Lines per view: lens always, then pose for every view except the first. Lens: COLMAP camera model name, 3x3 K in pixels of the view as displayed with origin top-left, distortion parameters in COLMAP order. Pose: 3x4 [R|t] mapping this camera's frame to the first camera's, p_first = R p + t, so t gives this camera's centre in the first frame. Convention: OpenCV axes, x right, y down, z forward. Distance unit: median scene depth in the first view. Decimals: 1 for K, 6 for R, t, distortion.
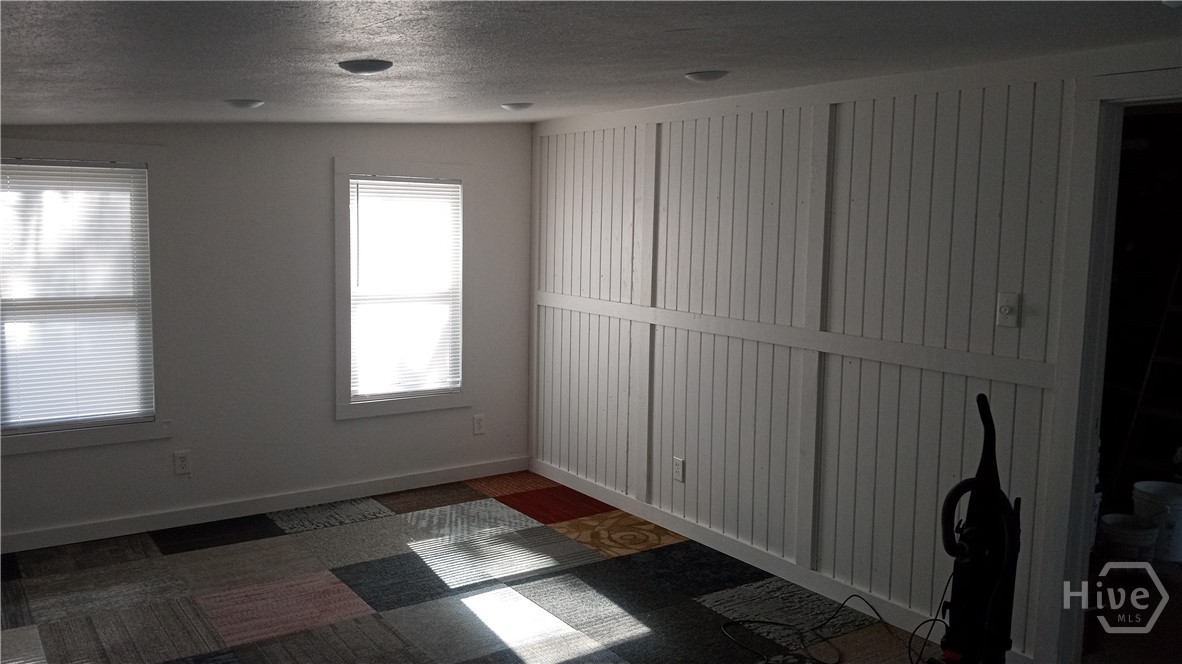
lens RADIAL K [[958.6, 0, 593.9], [0, 958.6, 326.8], [0, 0, 1]] dist [0.072632, -0.133095]
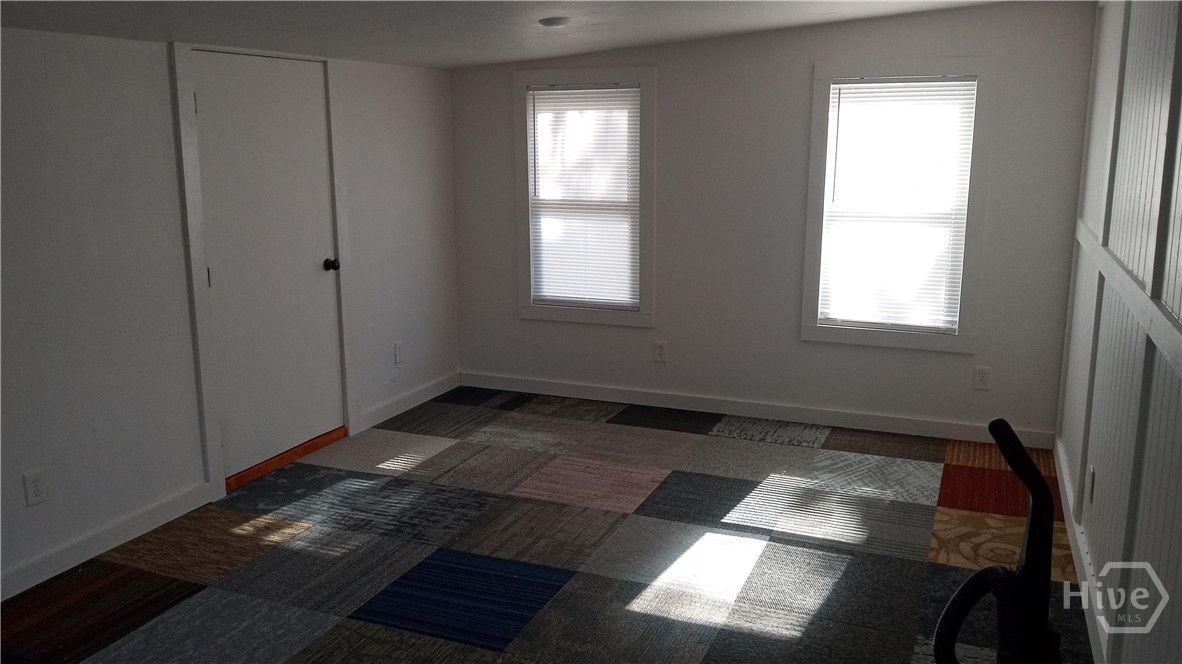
lens RADIAL K [[958.6, 0, 592.8], [0, 958.6, 338.2], [0, 0, 1]] dist [0.072632, -0.133095]
pose [[0.528862, 0.156828, -0.834093, 0.502921], [-0.078833, 0.987608, 0.135708, -0.023273], [0.845039, -0.006017, 0.534671, 0.356980]]
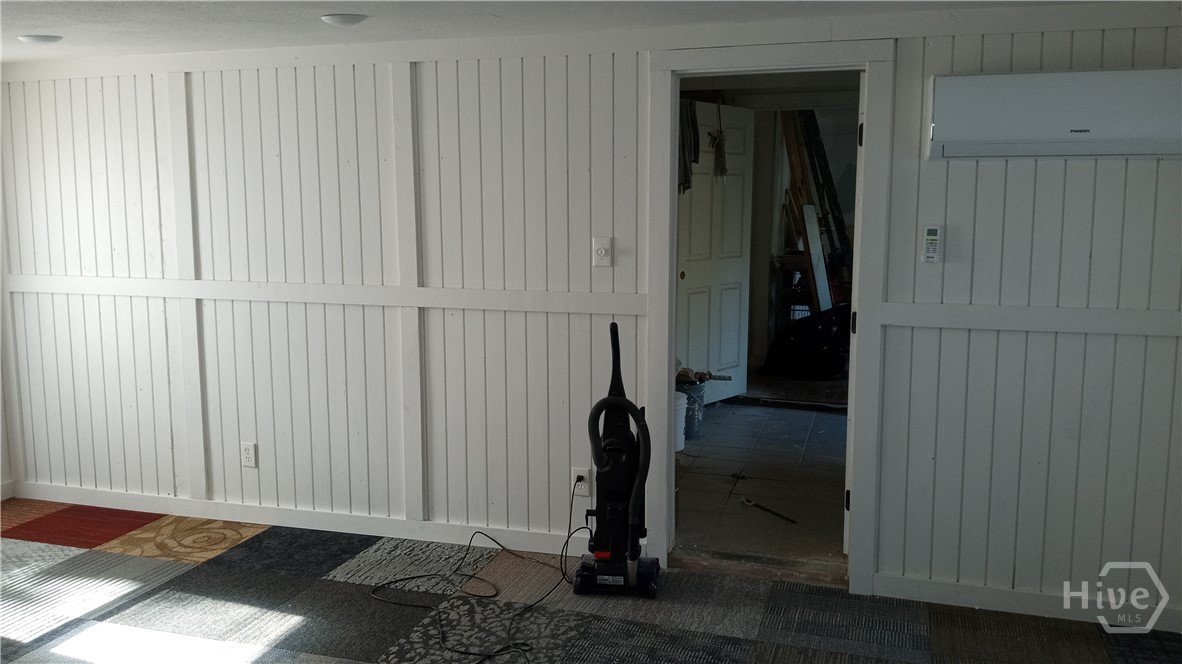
lens RADIAL K [[958.6, 0, 597.3], [0, 958.6, 330.5], [0, 0, 1]] dist [0.072632, -0.133095]
pose [[0.790157, -0.100769, 0.604564, -0.212645], [0.085931, 0.994863, 0.053514, 0.010759], [-0.606850, 0.009667, 0.794757, 0.069172]]
